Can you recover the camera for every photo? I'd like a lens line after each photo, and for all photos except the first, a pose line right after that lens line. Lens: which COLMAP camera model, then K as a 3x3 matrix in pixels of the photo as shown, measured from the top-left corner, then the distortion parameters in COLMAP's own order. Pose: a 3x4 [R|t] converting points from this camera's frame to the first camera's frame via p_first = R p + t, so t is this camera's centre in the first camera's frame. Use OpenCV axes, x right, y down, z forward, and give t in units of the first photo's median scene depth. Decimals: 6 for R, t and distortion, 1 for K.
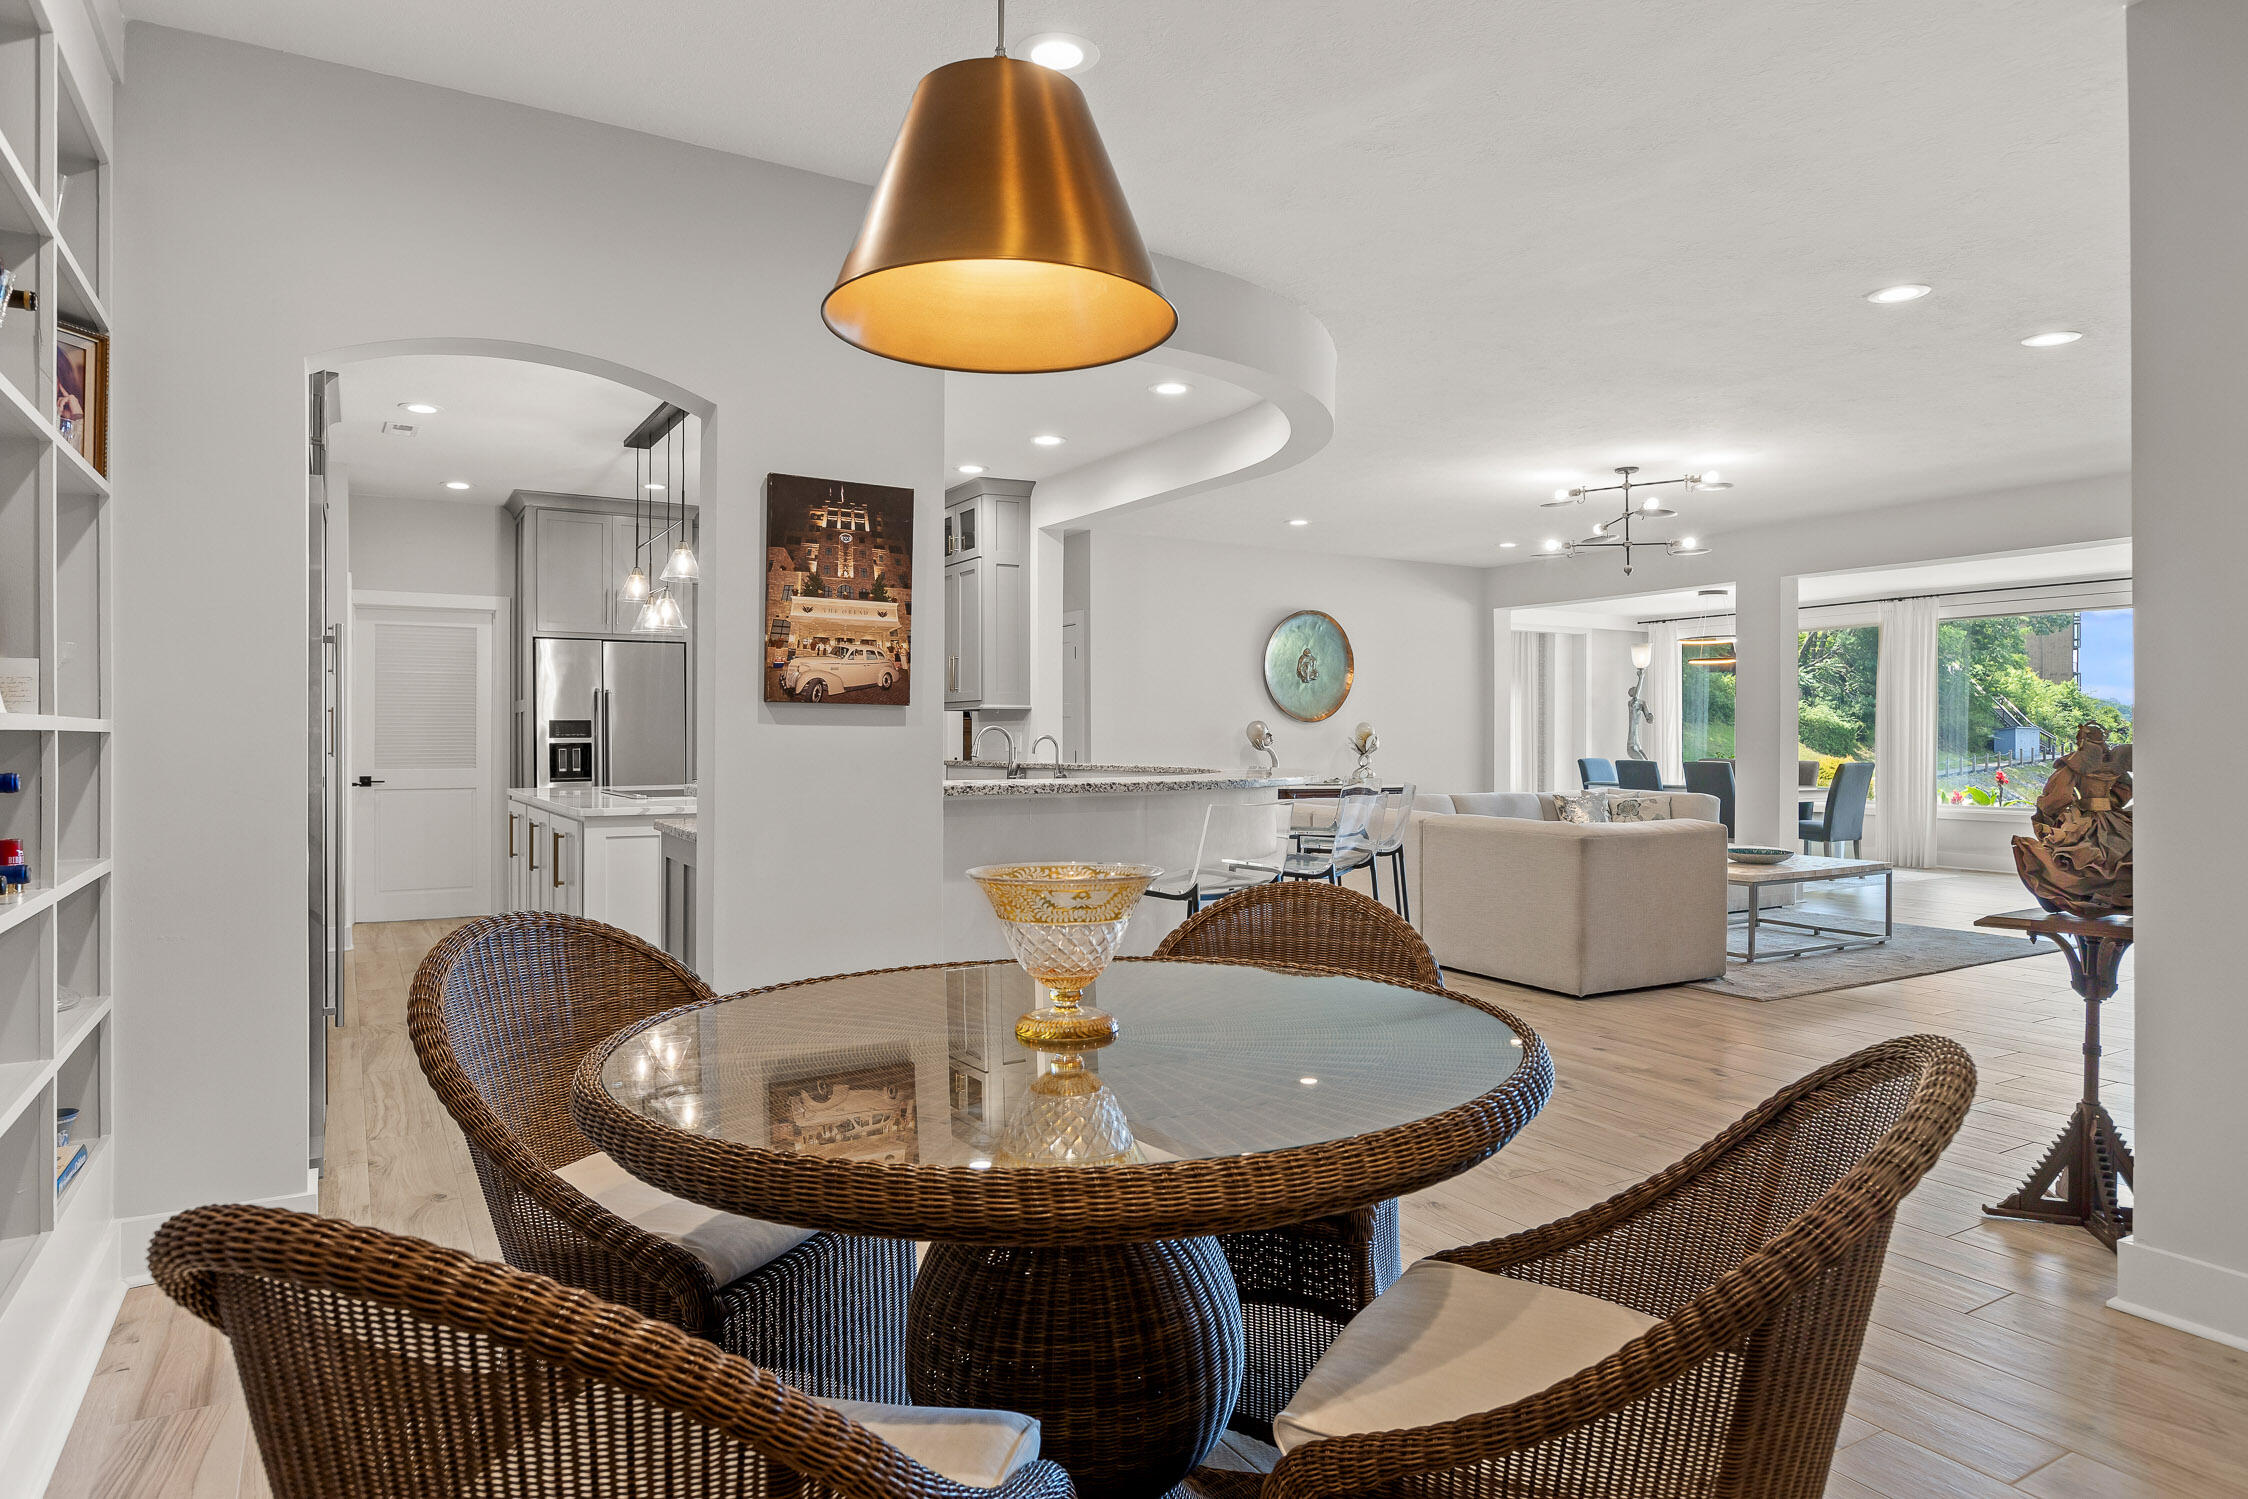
lens RADIAL K [[1319.4, 0, 1128.7], [0, 1319.4, 736.1], [0, 0, 1]] dist [-0.001793, -0.000305]
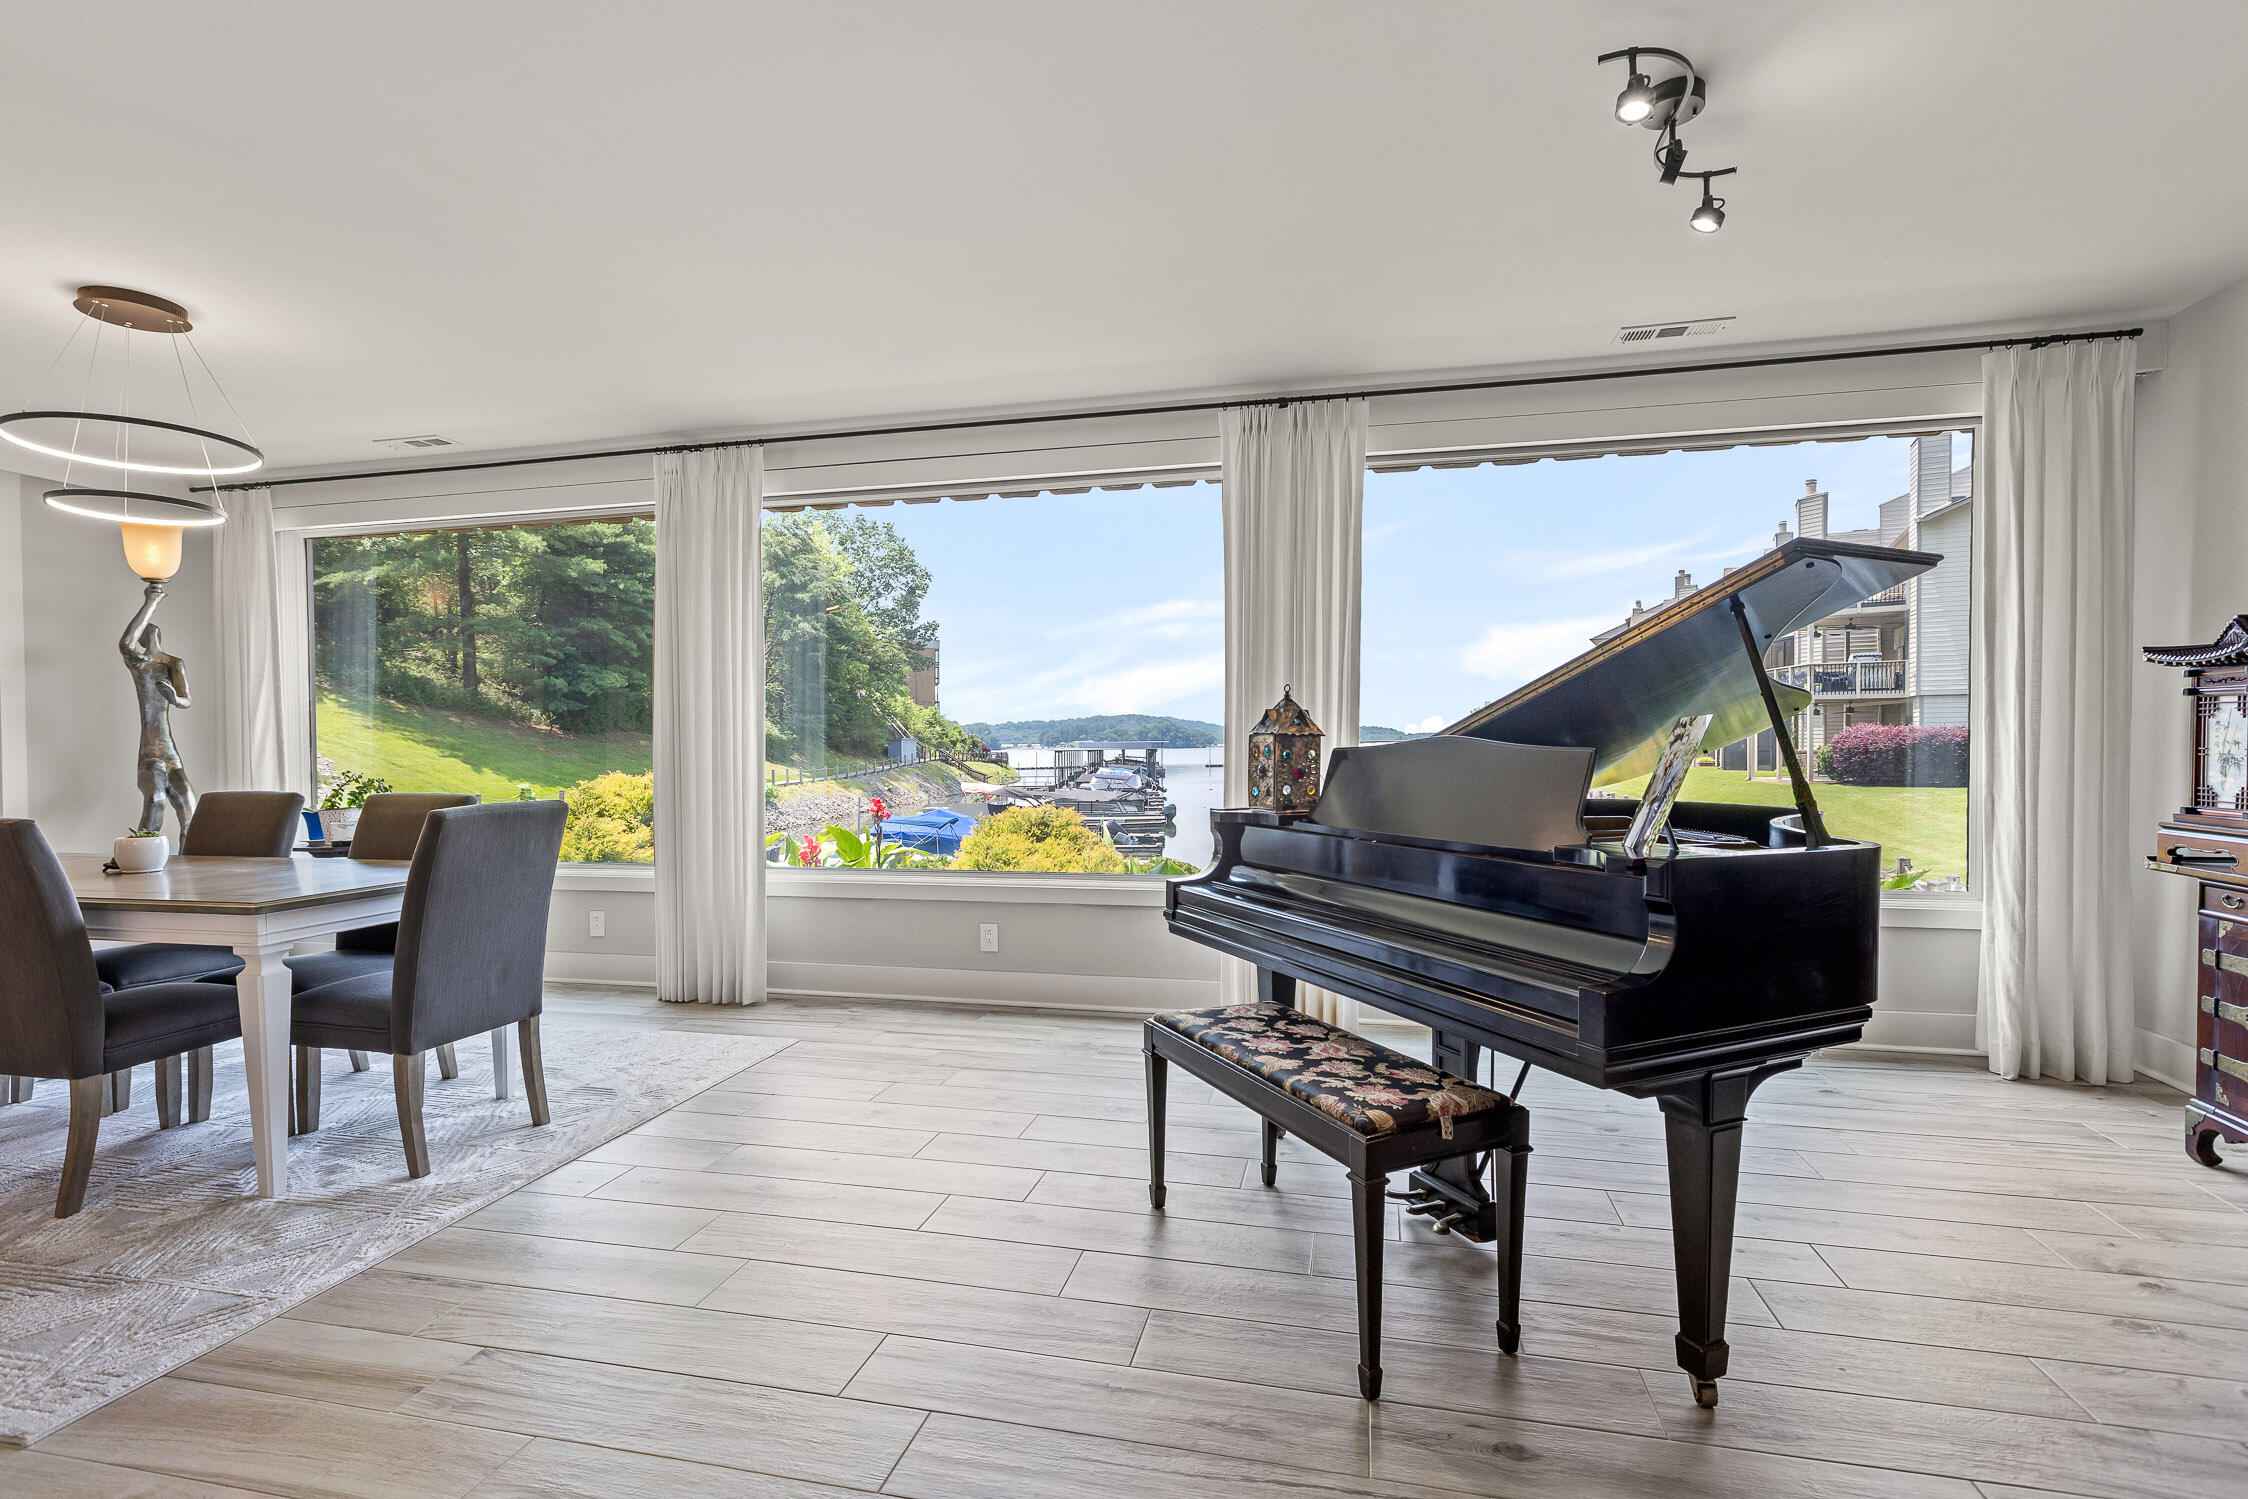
lens RADIAL K [[1027.0, 0, 1119.6], [0, 1027.0, 762.9], [0, 0, 1]] dist [0.005160, -0.000633]
pose [[0.695645, -0.017430, 0.718175, 0.503399], [0.006683, 0.999819, 0.017792, 0.006473], [-0.718355, -0.007578, 0.695635, 0.747925]]
